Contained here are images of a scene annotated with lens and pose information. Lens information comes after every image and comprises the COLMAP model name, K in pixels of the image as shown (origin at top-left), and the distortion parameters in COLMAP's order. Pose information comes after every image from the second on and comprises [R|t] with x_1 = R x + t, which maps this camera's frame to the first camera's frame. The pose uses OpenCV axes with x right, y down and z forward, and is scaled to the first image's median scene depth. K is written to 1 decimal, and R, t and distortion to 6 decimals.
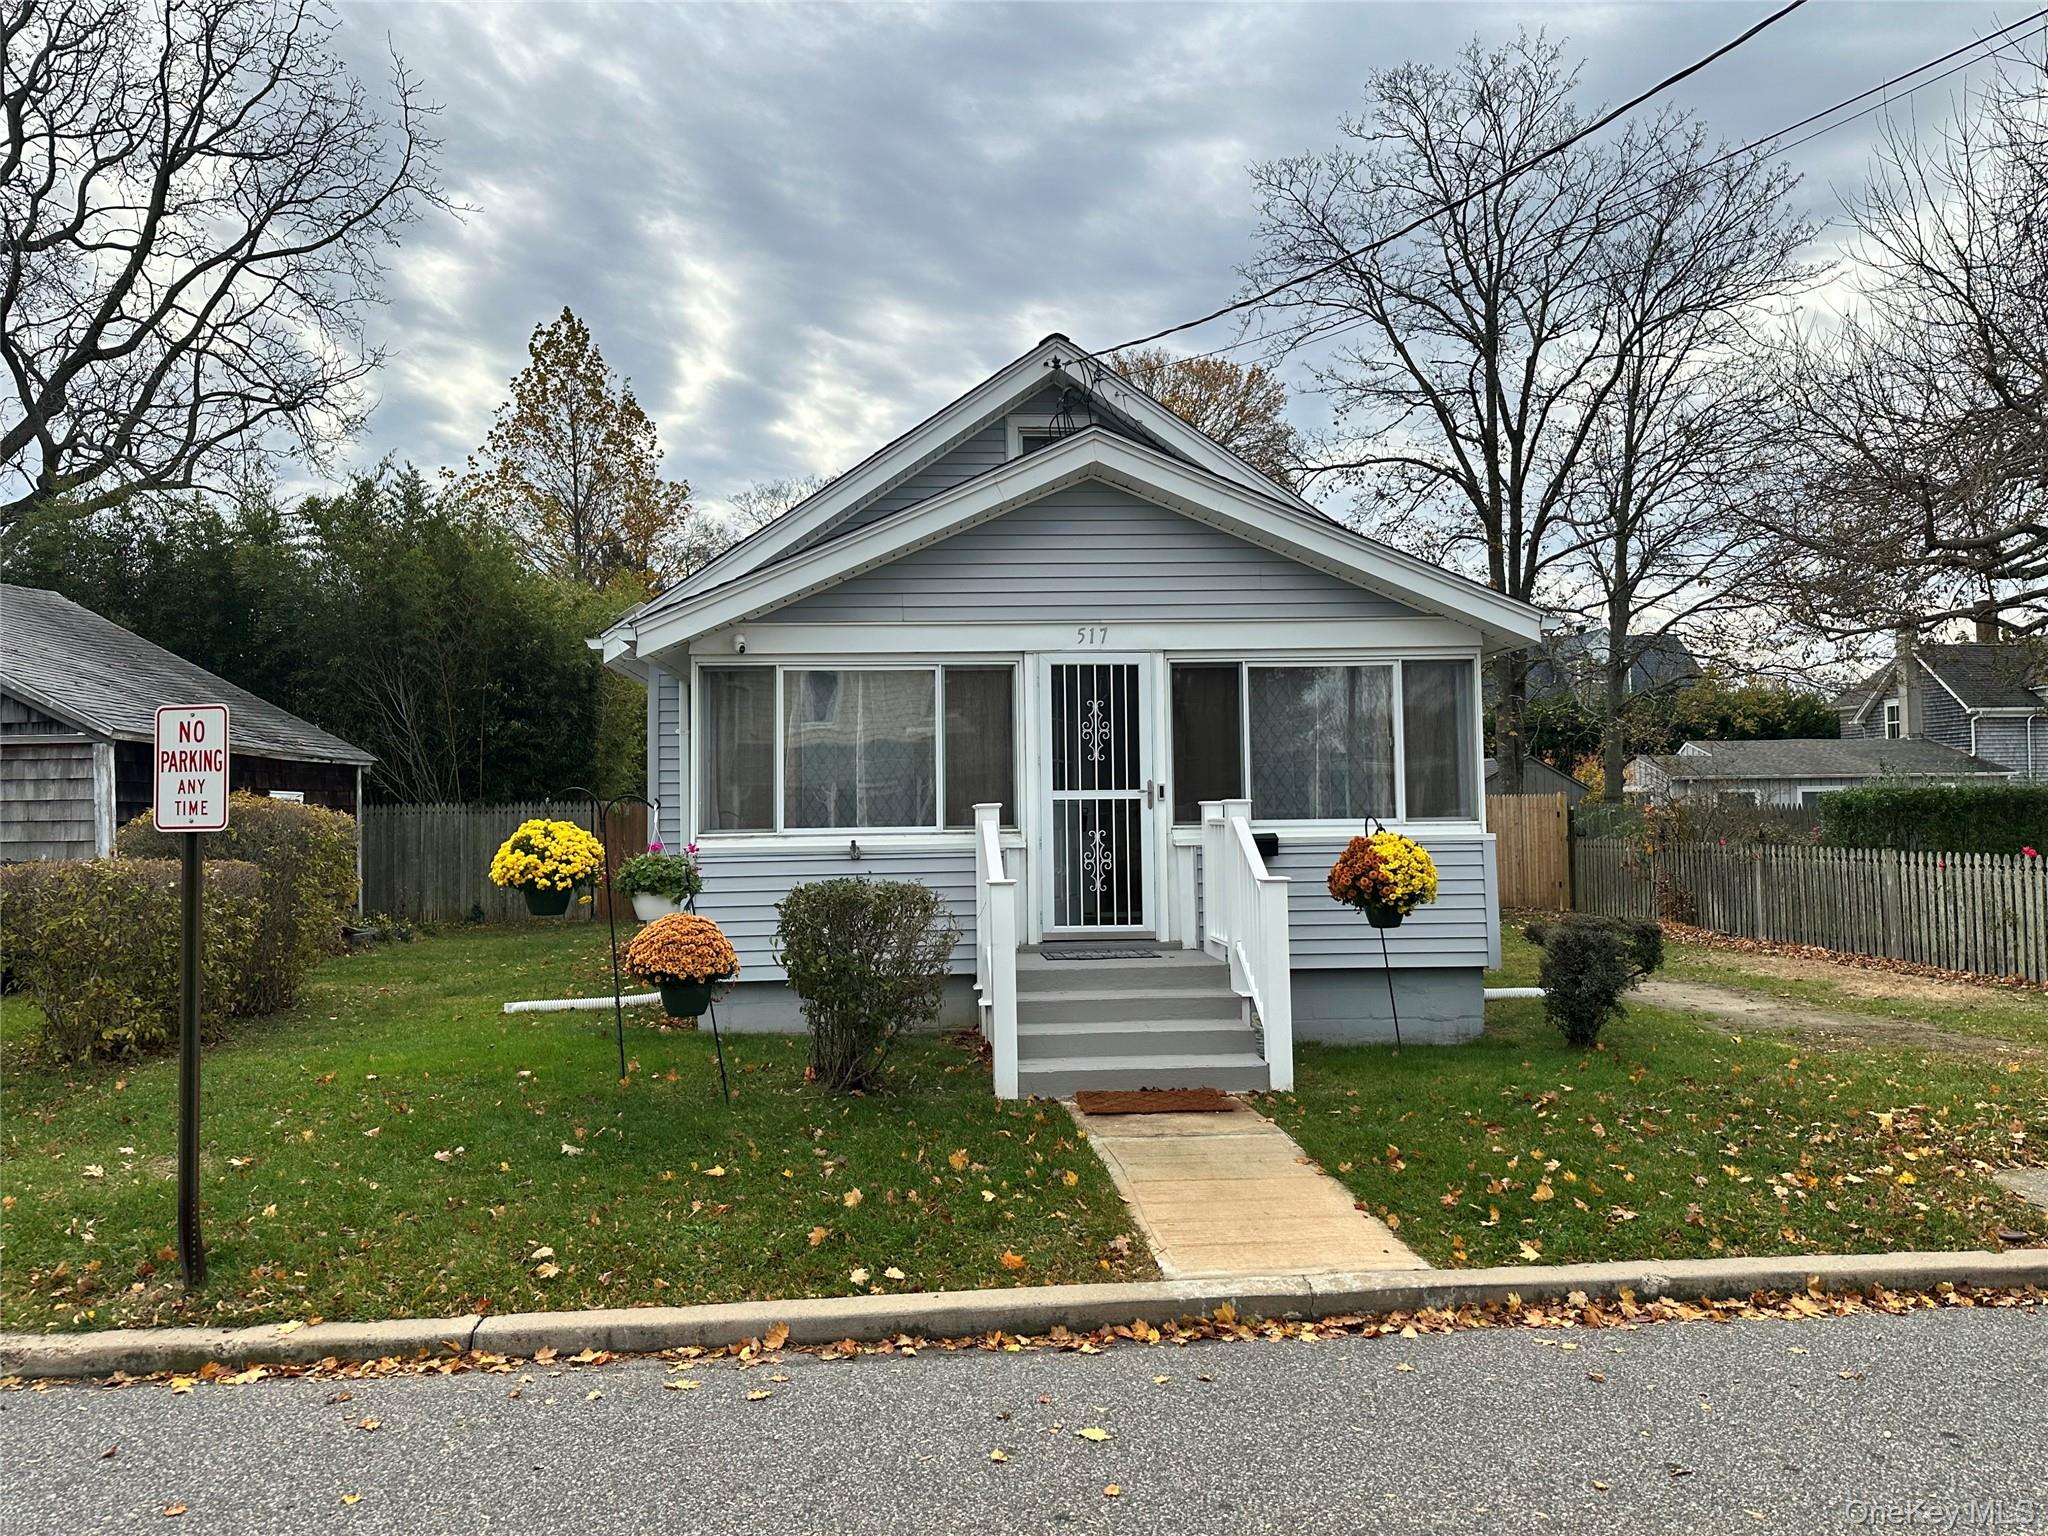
lens RADIAL K [[1447.4, 0, 1035.0], [0, 1447.4, 768.7], [0, 0, 1]] dist [0.102716, -0.139131]
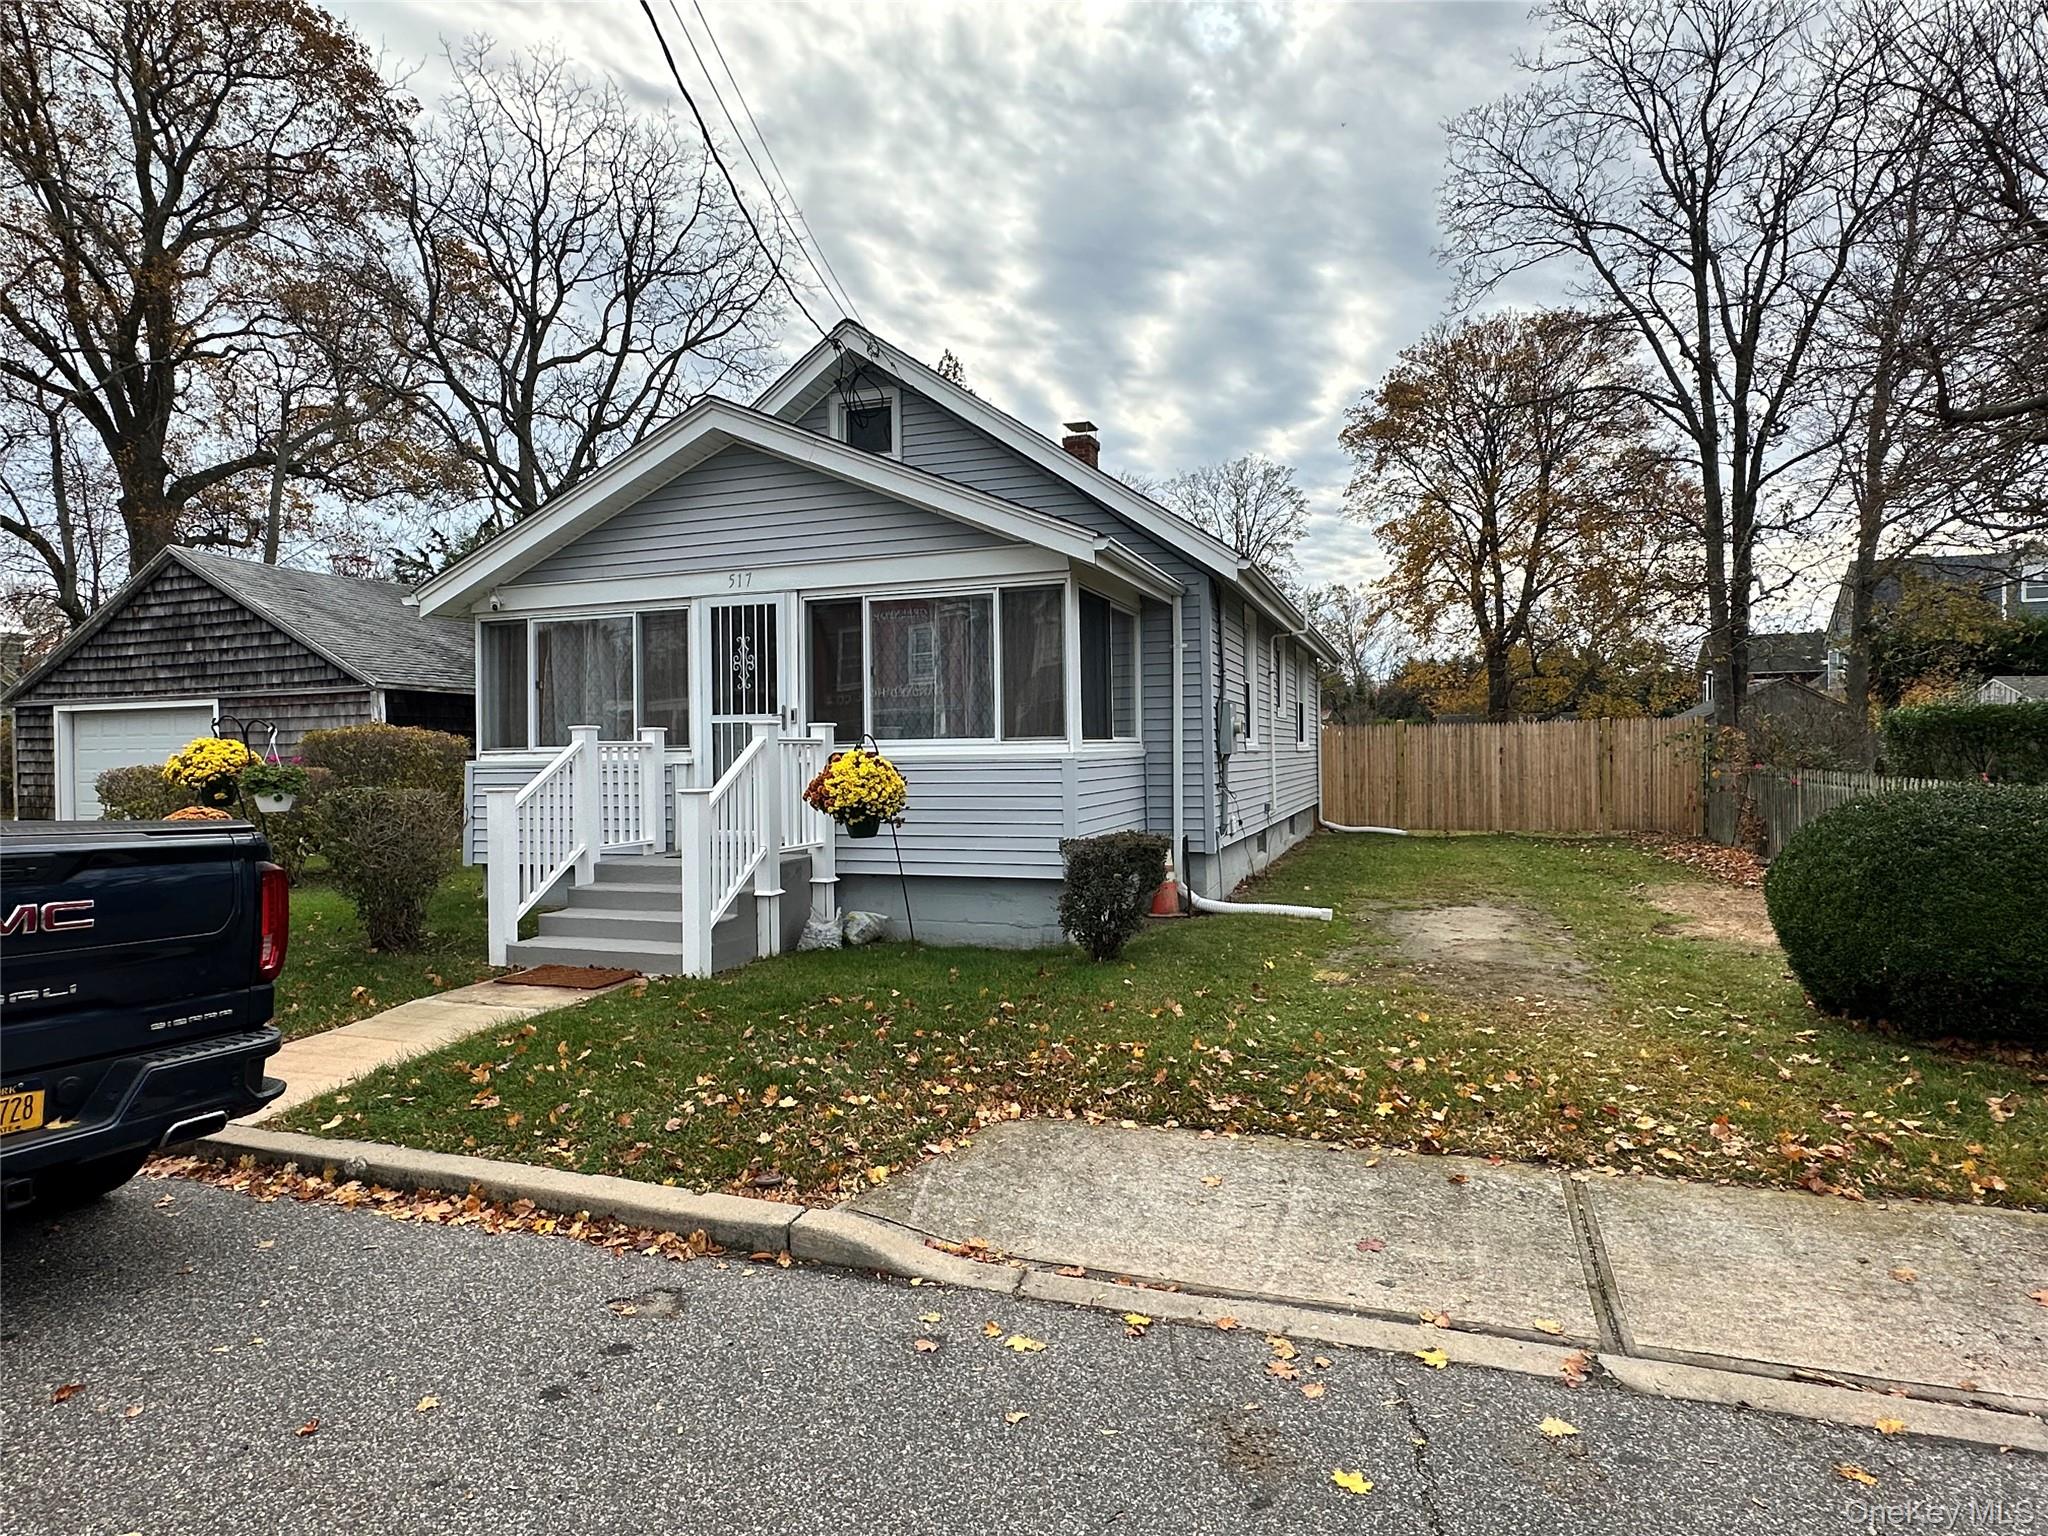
lens RADIAL K [[1124.7, 0, 1024.0], [0, 1124.7, 768.0], [0, 0, 1]] dist [0.002374, 0.000850]
pose [[0.914061, 0.011047, -0.405427, 0.609870], [0.016629, 0.997768, 0.064677, 0.003023], [0.405236, -0.065860, 0.911837, 0.266467]]
